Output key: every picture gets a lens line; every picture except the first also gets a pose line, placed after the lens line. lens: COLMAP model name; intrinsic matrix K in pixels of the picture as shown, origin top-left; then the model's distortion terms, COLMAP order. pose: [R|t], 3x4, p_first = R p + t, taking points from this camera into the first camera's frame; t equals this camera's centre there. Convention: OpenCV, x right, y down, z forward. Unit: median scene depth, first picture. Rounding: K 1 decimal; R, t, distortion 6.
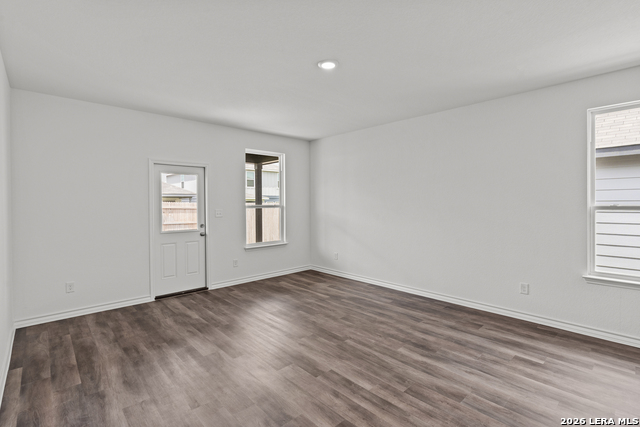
lens RADIAL K [[292.2, 0, 326.0], [0, 292.2, 207.2], [0, 0, 1]] dist [-0.020563, 0.000323]
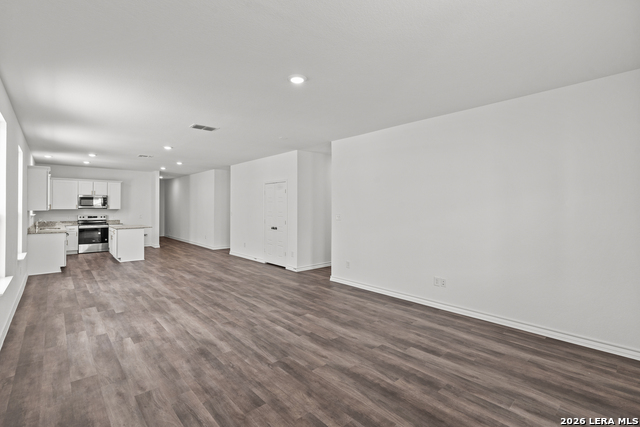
lens RADIAL K [[292.2, 0, 319.6], [0, 292.2, 212.4], [0, 0, 1]] dist [-0.020563, 0.000323]
pose [[-0.999147, 0.003082, 0.041178, -0.112450], [0.004110, 0.999681, 0.024918, -0.026038], [-0.041088, 0.025066, -0.998841, 2.005133]]
